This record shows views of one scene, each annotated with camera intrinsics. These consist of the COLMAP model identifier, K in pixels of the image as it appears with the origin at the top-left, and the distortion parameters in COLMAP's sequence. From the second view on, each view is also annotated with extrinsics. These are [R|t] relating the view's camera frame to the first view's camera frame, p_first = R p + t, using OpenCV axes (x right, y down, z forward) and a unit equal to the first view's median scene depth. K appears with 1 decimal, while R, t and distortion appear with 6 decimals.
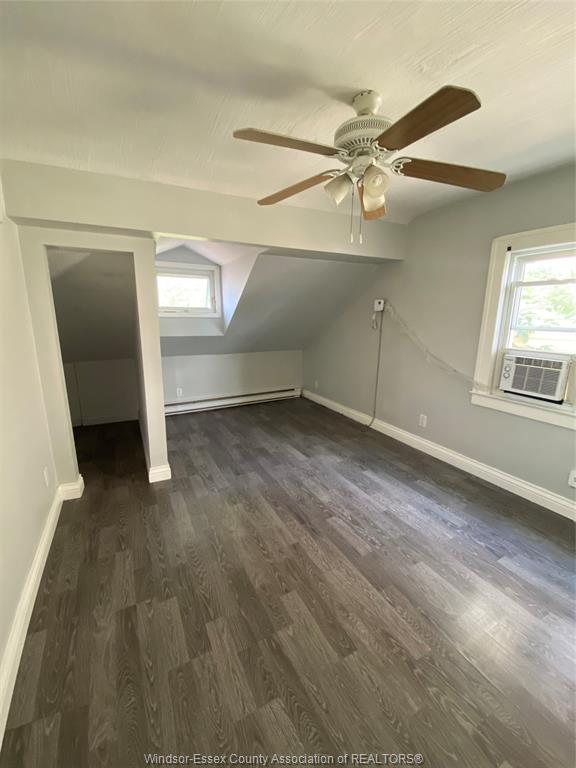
lens RADIAL K [[318.4, 0, 288.0], [0, 318.4, 384.0], [0, 0, 1]] dist [-0.000037, -0.000018]
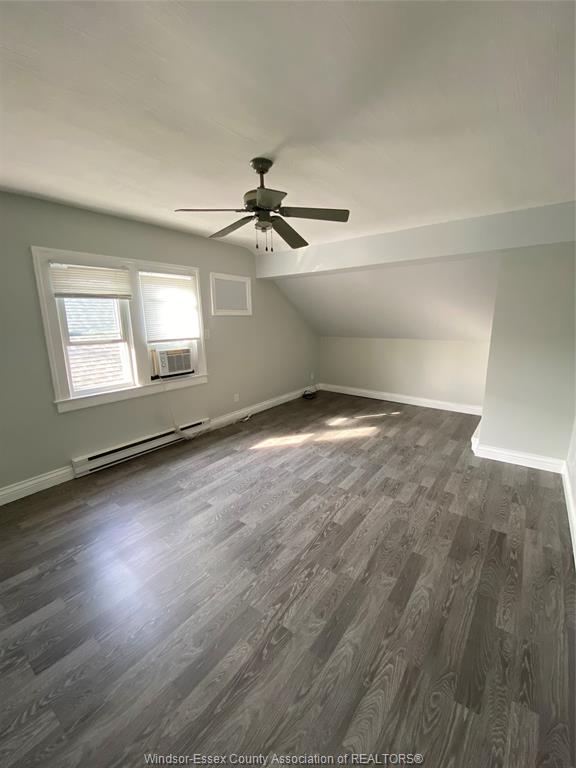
lens RADIAL K [[318.4, 0, 288.0], [0, 318.4, 384.0], [0, 0, 1]] dist [-0.000037, -0.000018]
pose [[-0.397897, -0.231025, 0.887866, -0.856418], [0.185124, 0.927649, 0.324340, -0.333348], [-0.898558, 0.293419, -0.326341, 1.099814]]
